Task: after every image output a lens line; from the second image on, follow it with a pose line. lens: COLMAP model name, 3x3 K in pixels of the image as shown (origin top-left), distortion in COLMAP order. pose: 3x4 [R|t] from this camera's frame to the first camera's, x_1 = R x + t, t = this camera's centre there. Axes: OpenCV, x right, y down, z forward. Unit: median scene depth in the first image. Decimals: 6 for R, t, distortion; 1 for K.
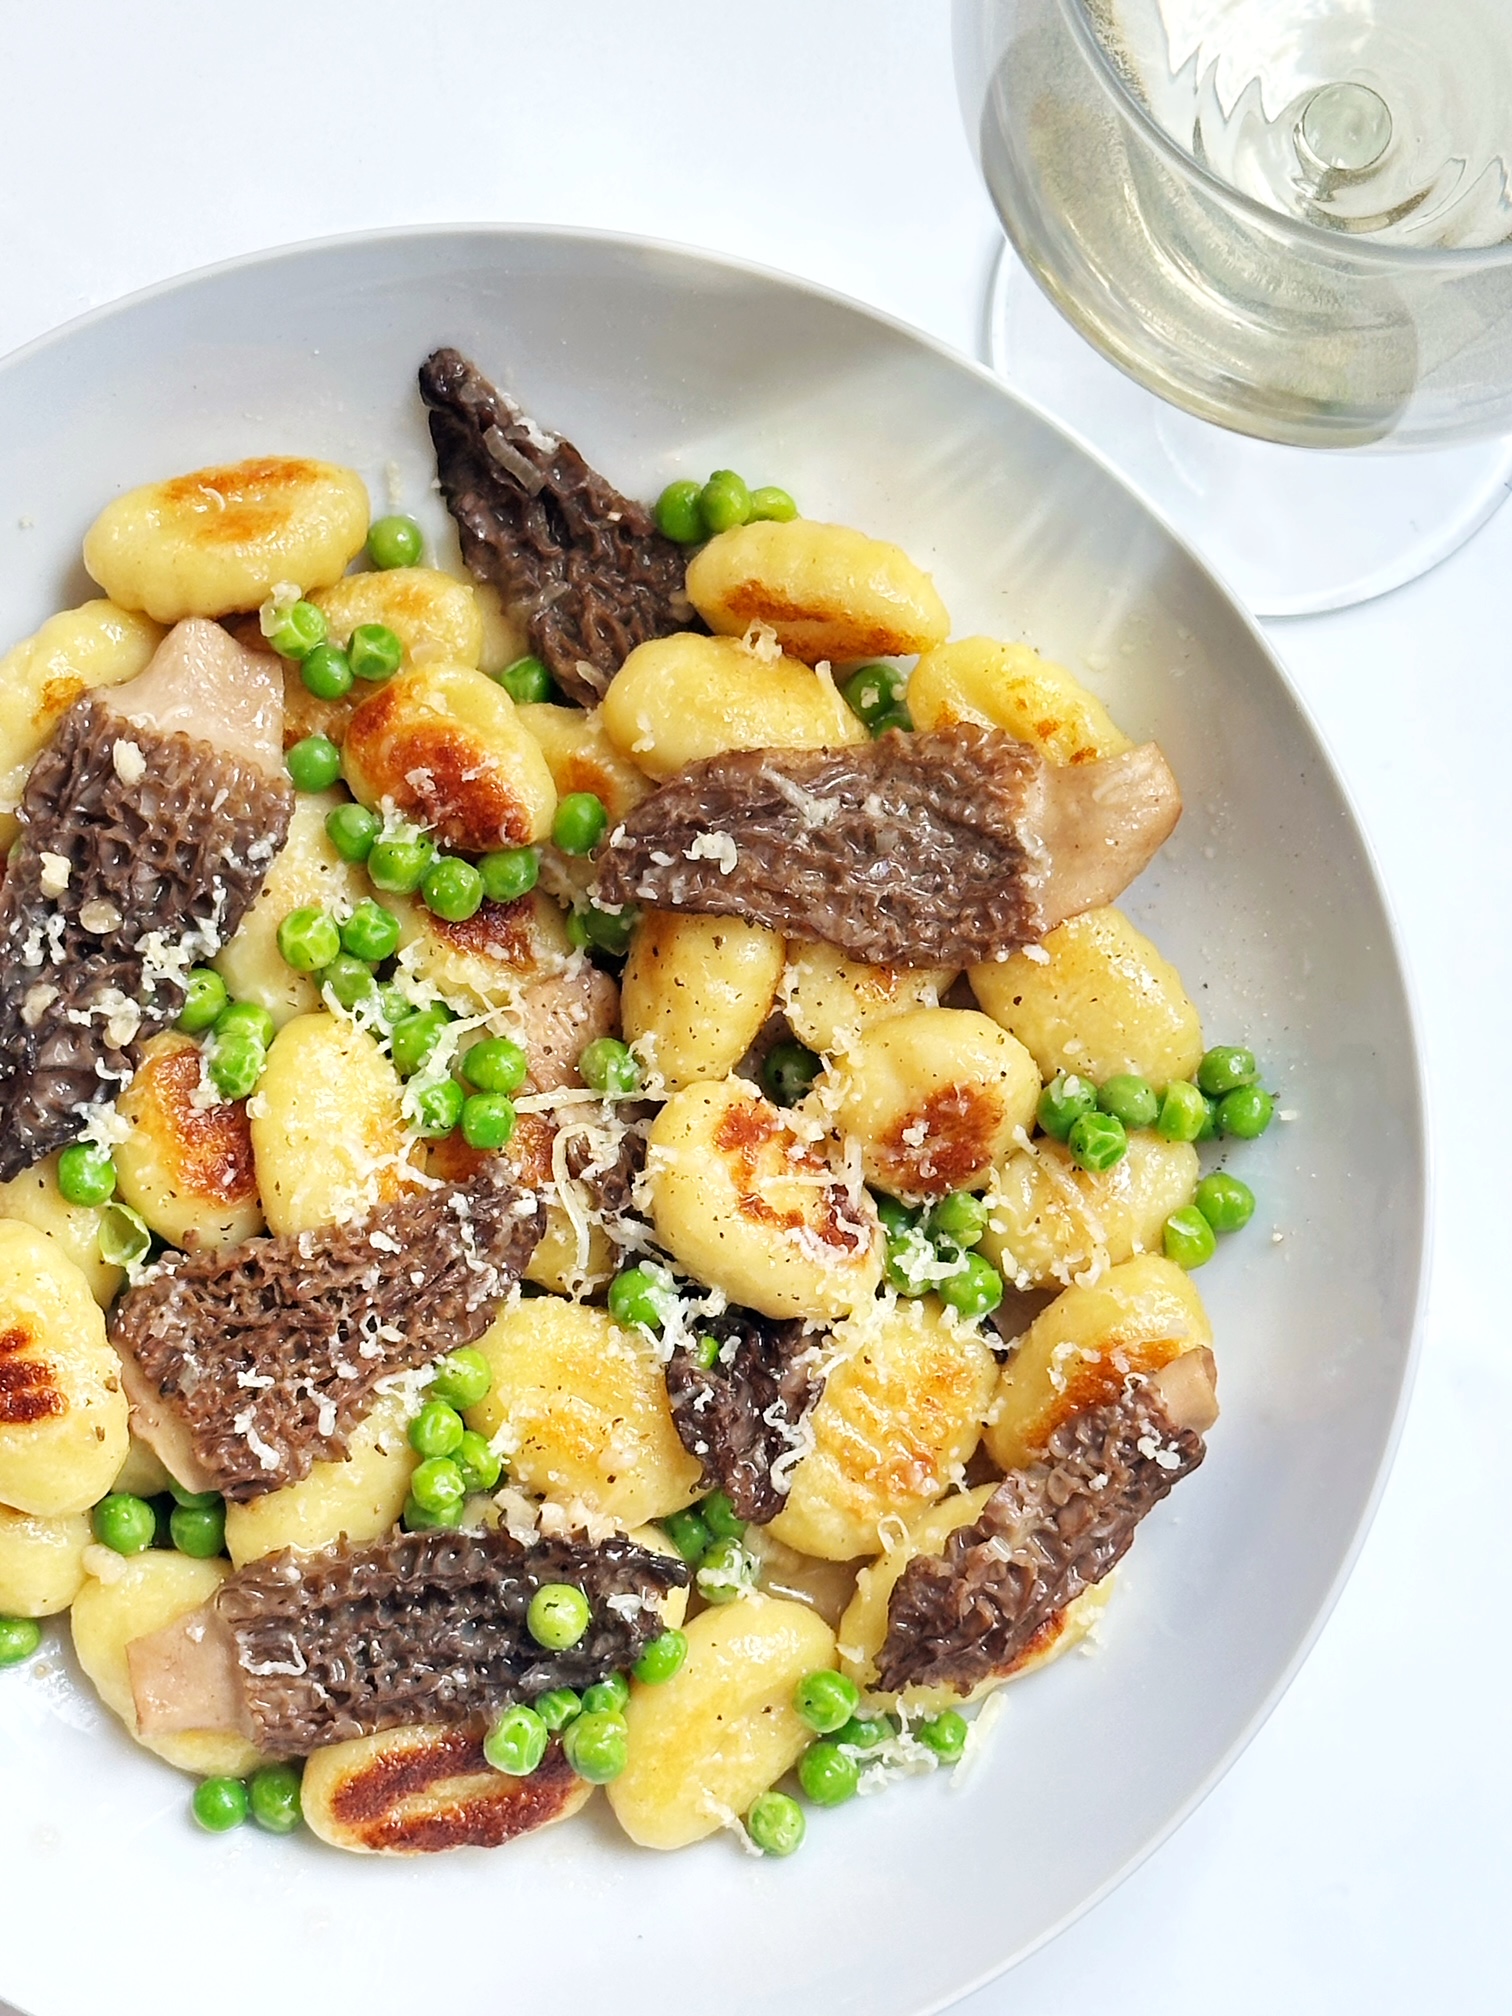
lens RADIAL K [[4611.6, 0, 756.0], [0, 4611.6, 1008.0], [0, 0, 1]] dist [0.085310, 0.225094]
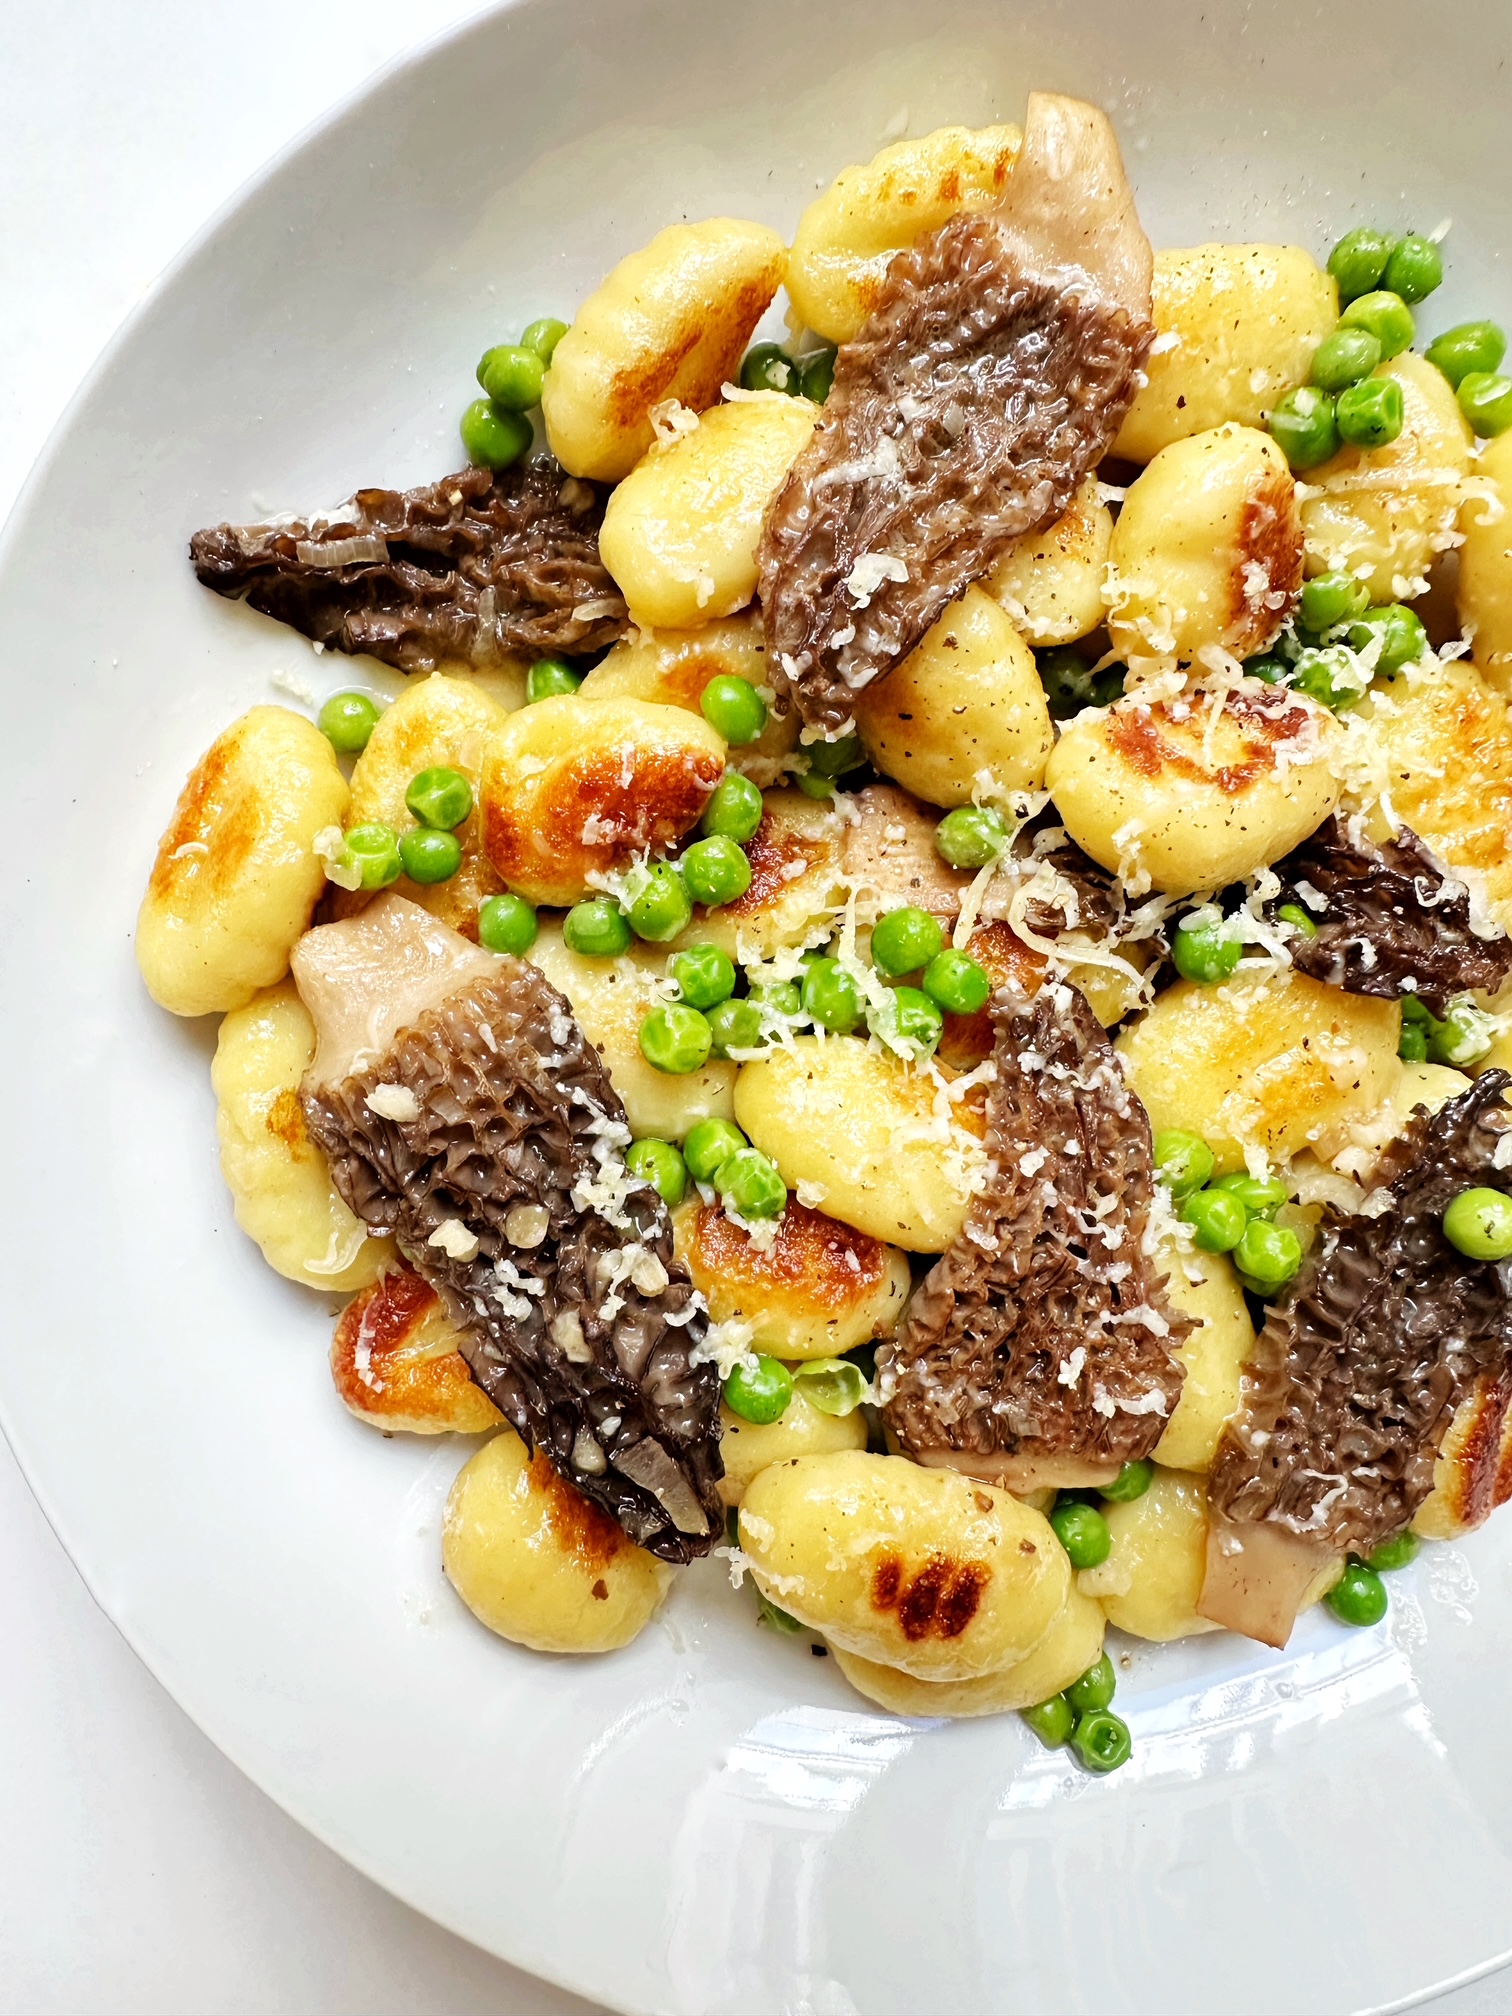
lens RADIAL K [[1415.2, 0, 629.2], [0, 1415.2, 955.4], [0, 0, 1]] dist [-0.017703, -0.000140]
pose [[0.552140, -0.833597, -0.016081, -0.084533], [0.831241, 0.548879, 0.088149, -0.054795], [-0.064654, -0.062038, 0.995978, 0.735018]]
